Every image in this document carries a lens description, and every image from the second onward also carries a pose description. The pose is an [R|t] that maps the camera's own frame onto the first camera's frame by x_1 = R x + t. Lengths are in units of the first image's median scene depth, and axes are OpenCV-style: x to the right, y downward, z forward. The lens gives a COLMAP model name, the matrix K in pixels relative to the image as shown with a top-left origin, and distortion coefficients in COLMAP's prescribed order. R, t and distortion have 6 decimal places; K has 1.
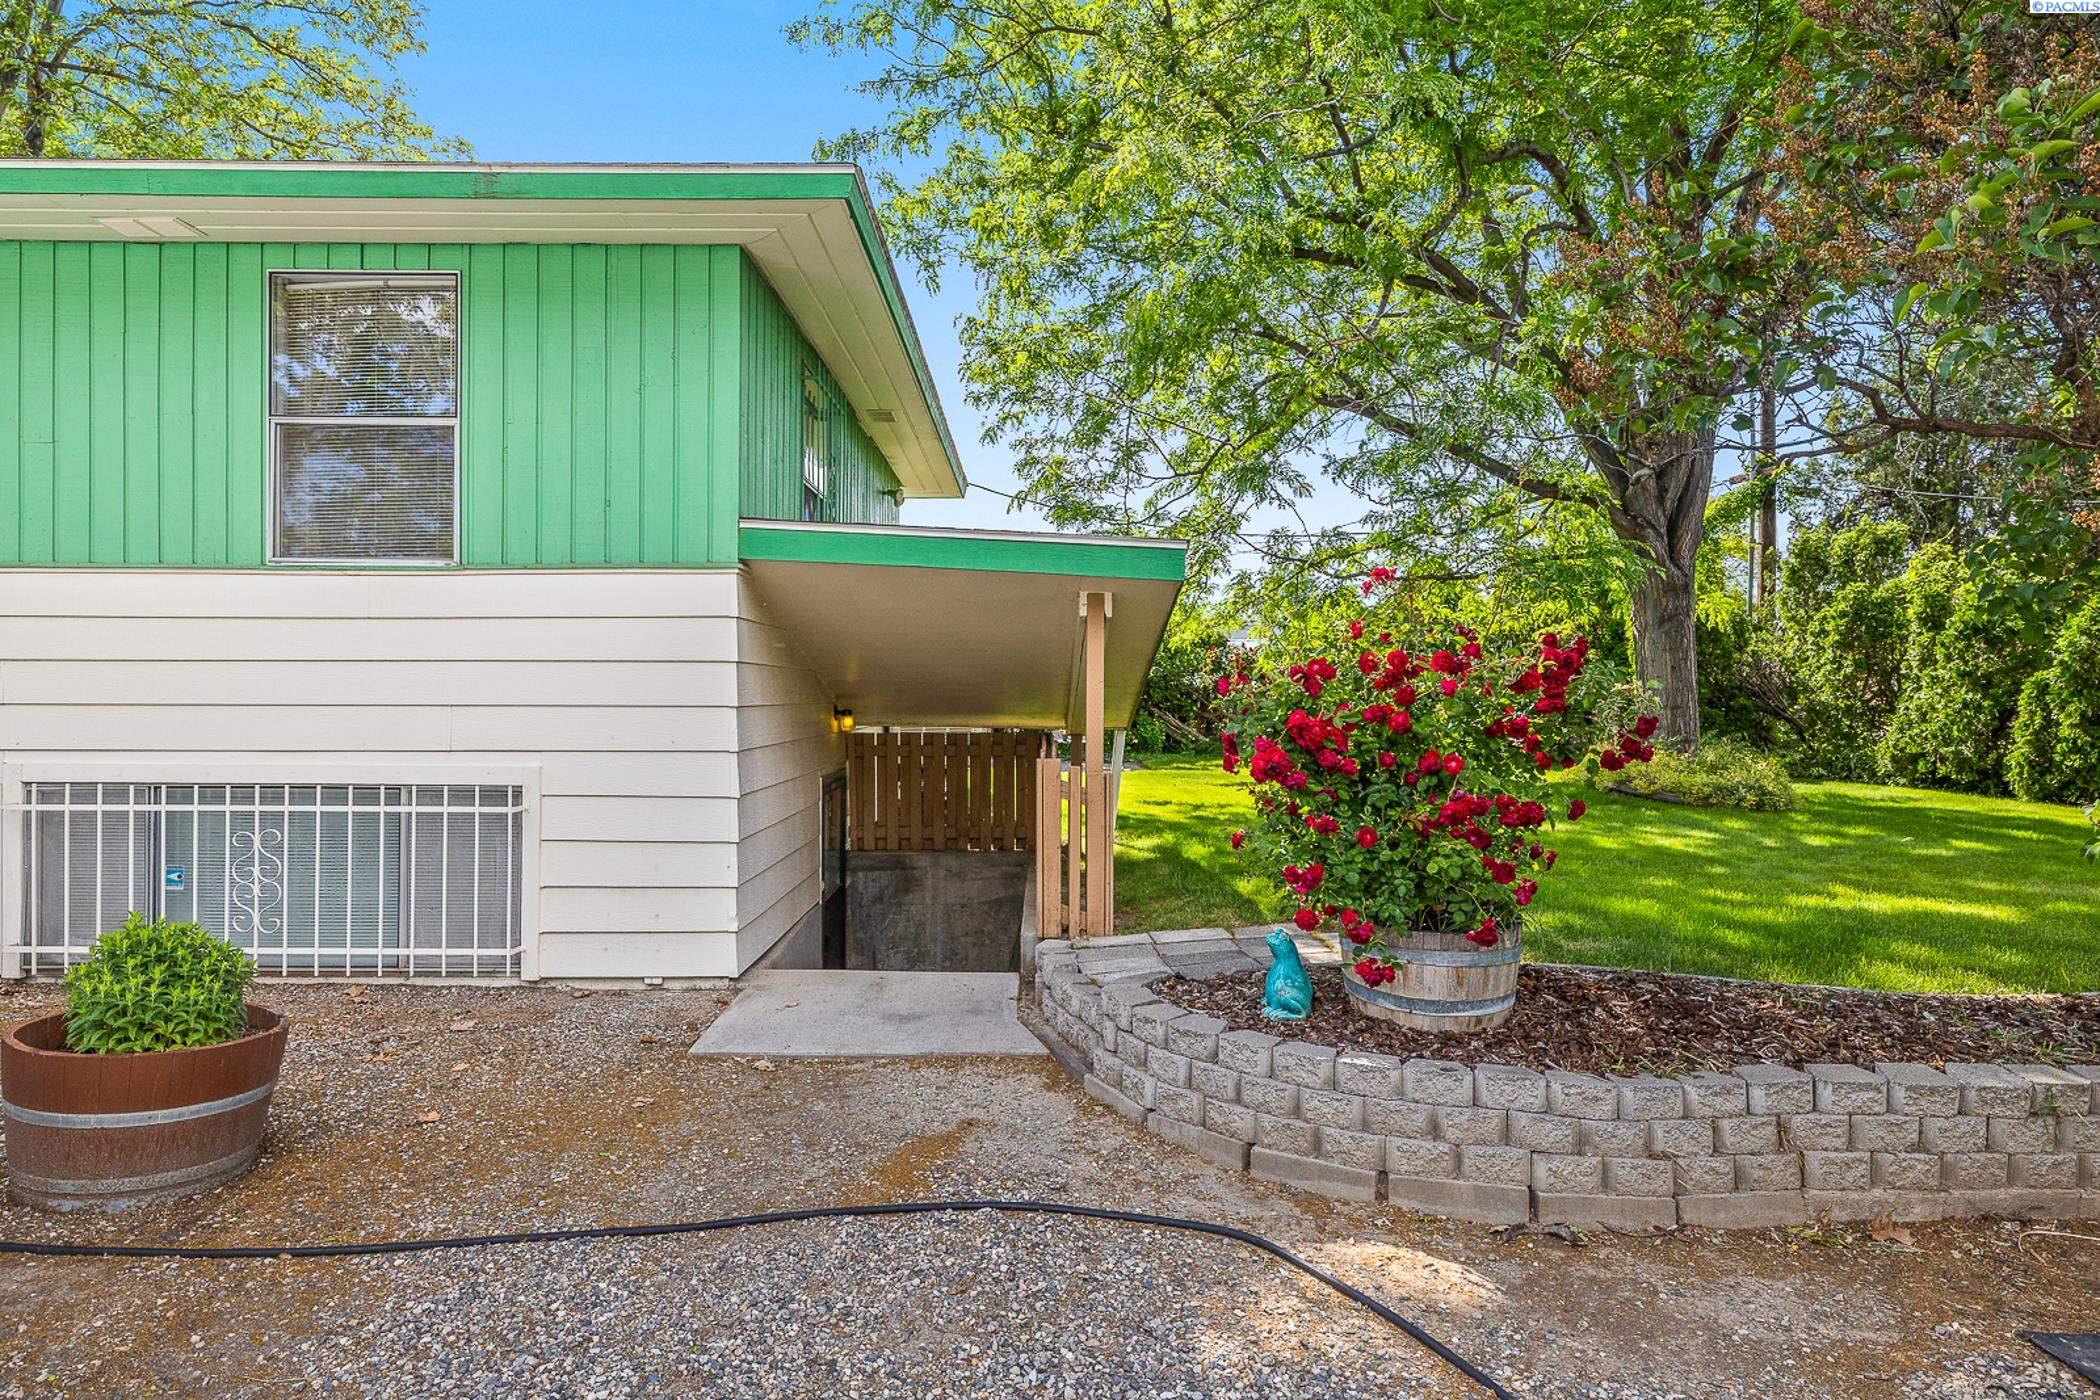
lens RADIAL K [[1183.3, 0, 1050.0], [0, 1183.3, 700.0], [0, 0, 1]] dist [0.002157, 0.000094]
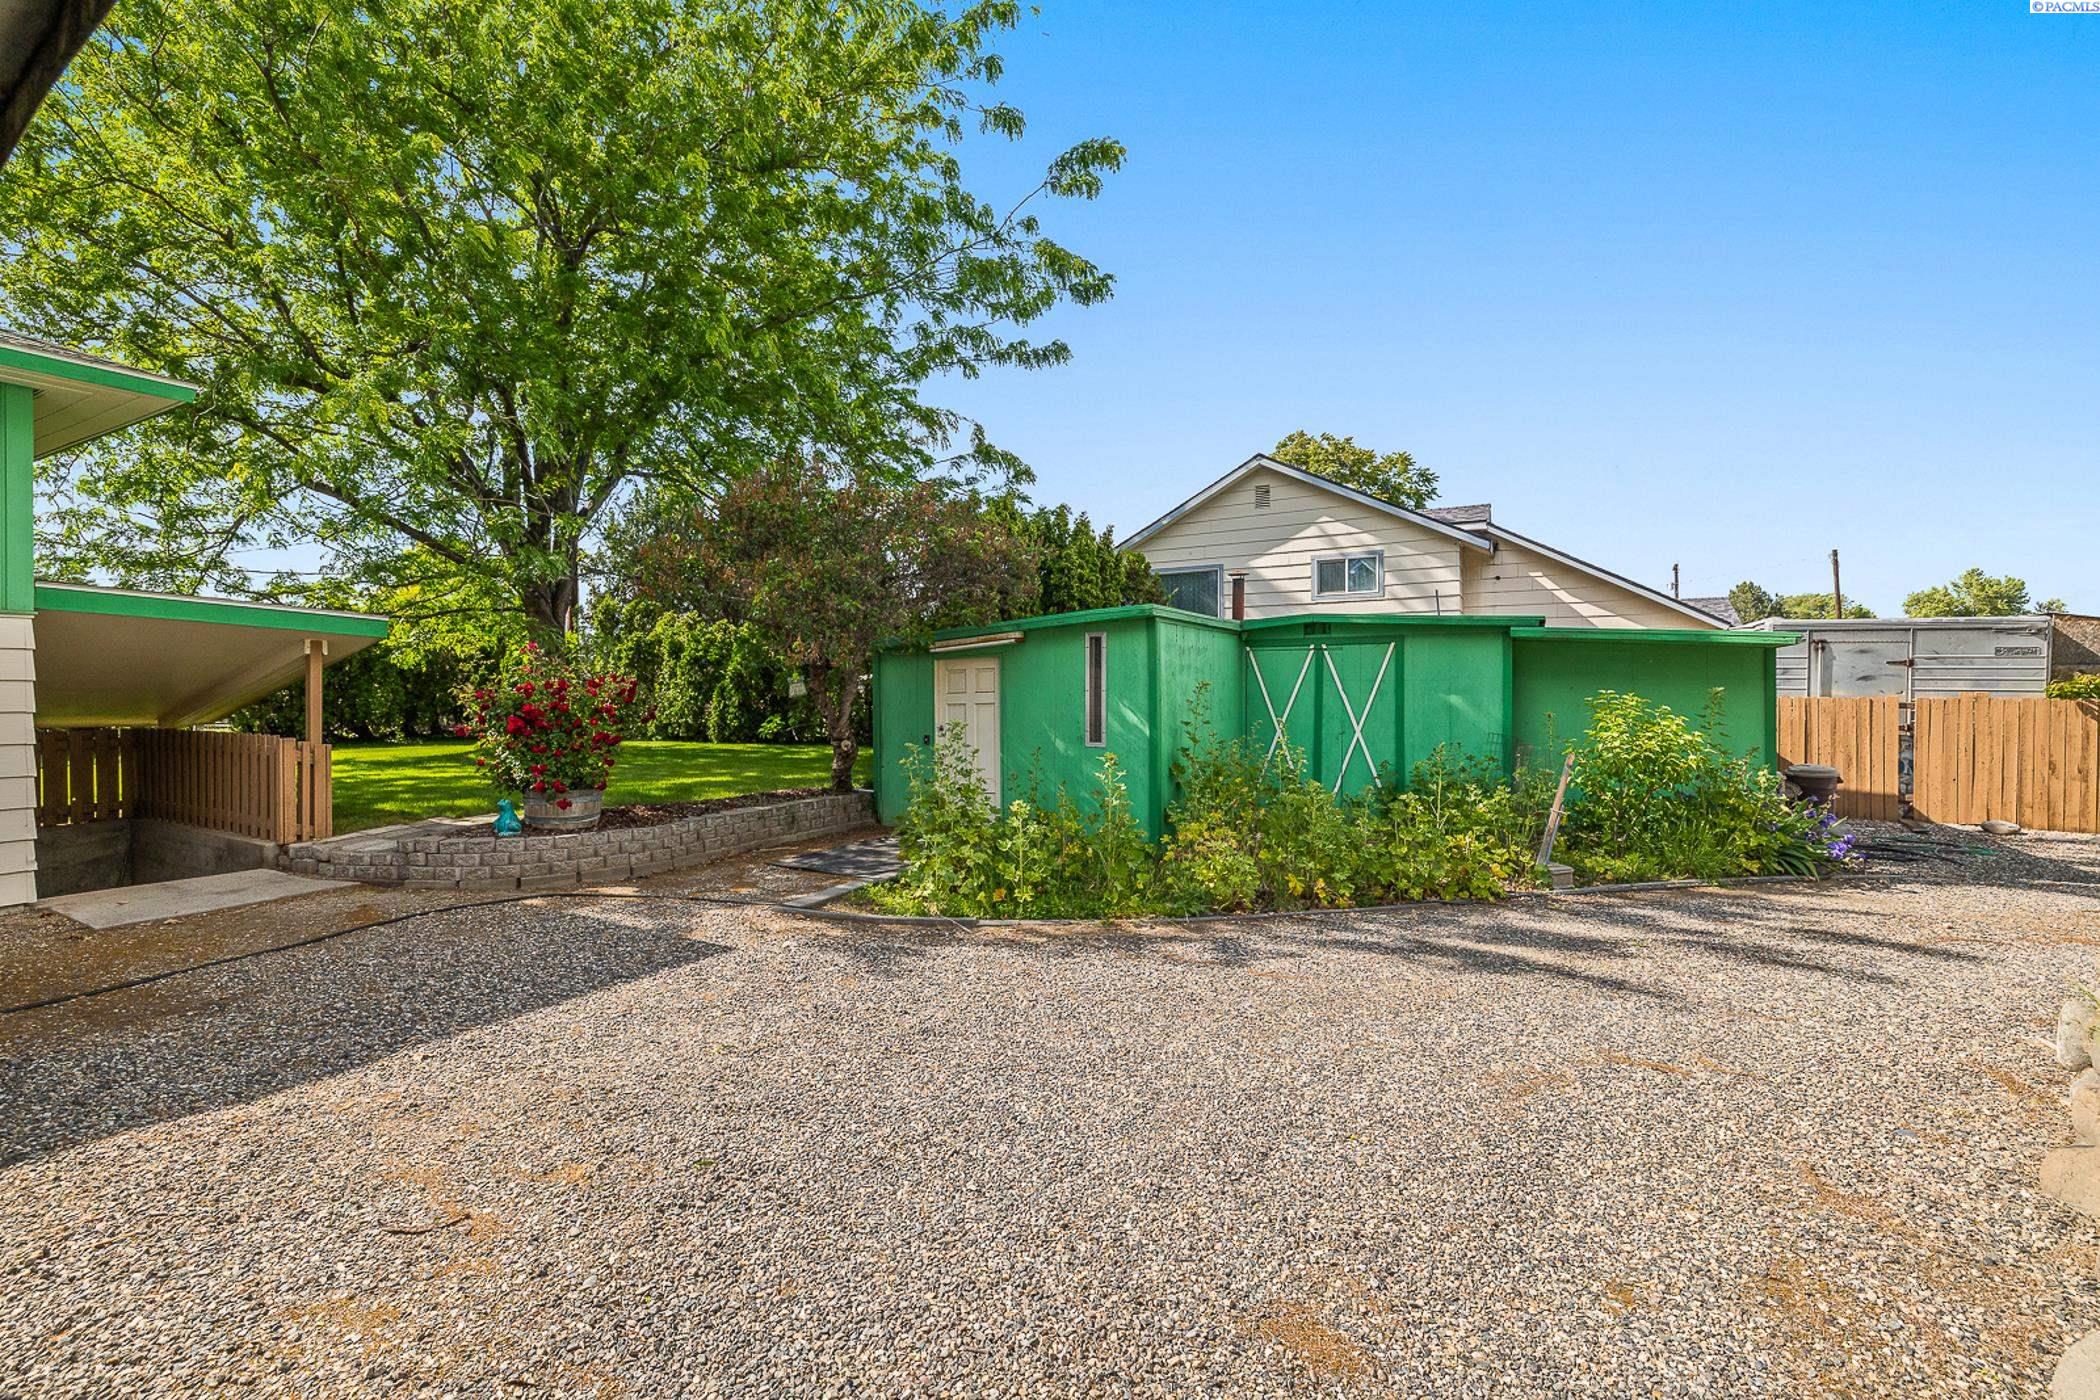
lens RADIAL K [[887.9, 0, 1050.5], [0, 887.9, 688.4], [0, 0, 1]] dist [0.001412, 0.000088]
pose [[0.469932, -0.005474, 0.882686, -0.276677], [0.012233, 0.999925, -0.000312, -0.003371], [-0.882618, 0.010945, 0.469963, -0.253819]]
